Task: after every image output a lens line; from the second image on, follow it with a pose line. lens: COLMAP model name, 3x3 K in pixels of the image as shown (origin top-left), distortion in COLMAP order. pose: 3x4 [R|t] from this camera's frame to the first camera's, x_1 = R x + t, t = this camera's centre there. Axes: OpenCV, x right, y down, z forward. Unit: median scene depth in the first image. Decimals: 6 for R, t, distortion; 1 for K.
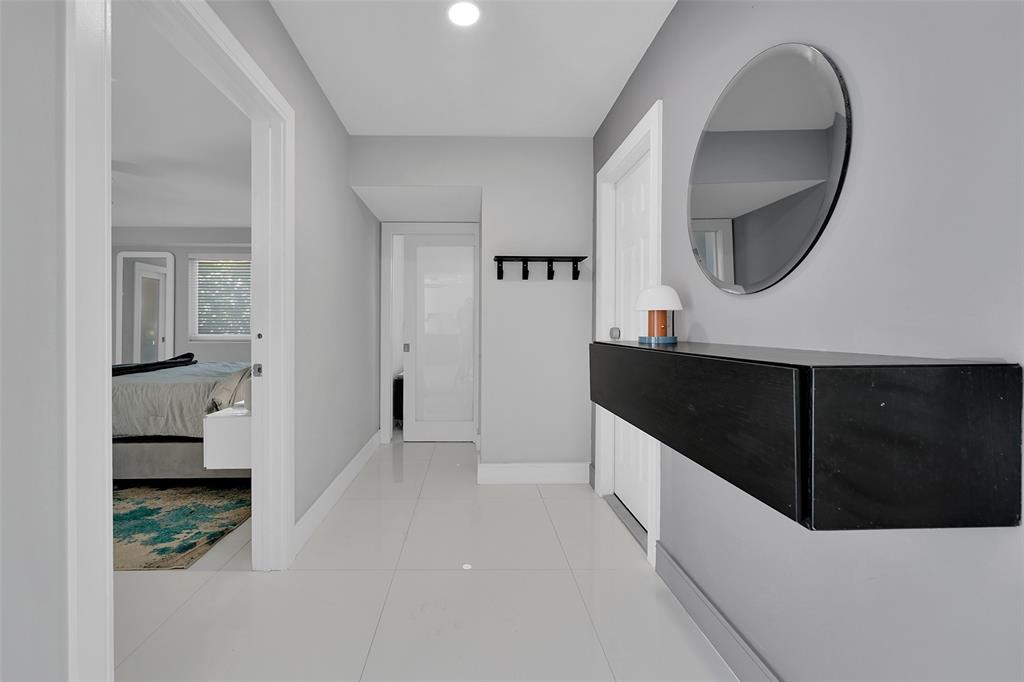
lens RADIAL K [[415.1, 0, 504.3], [0, 415.1, 334.0], [0, 0, 1]] dist [0.001277, -0.000309]
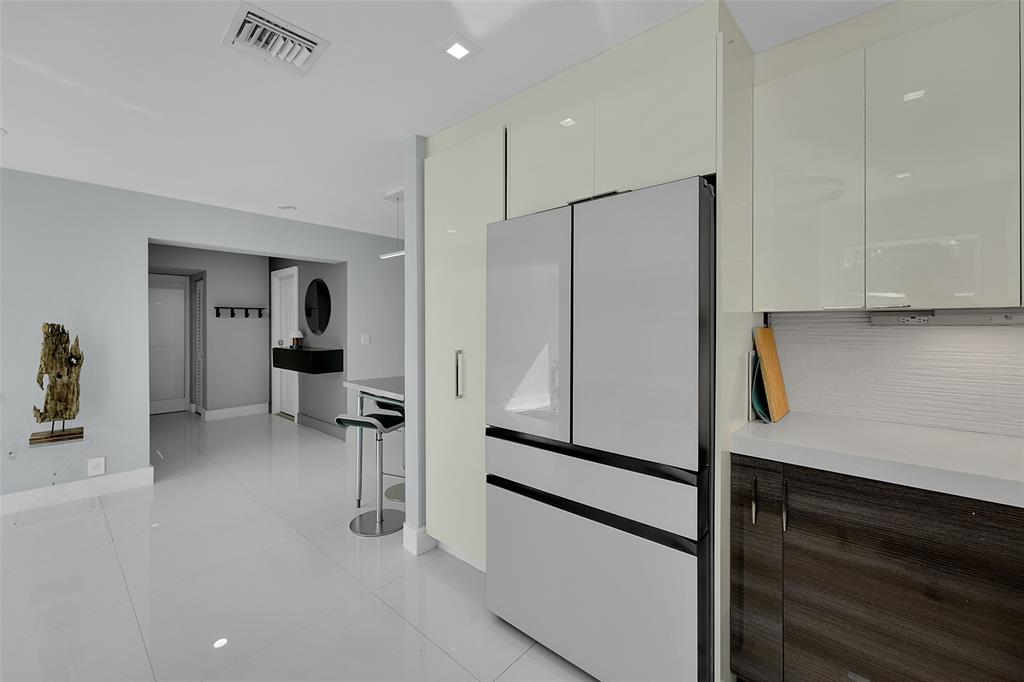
lens RADIAL K [[415.1, 0, 504.6], [0, 415.1, 333.1], [0, 0, 1]] dist [0.001277, -0.000309]
pose [[0.729012, -0.009383, 0.684436, -0.379544], [0.005937, 0.999955, 0.007385, -0.062763], [-0.684475, -0.001320, 0.729035, -1.433653]]
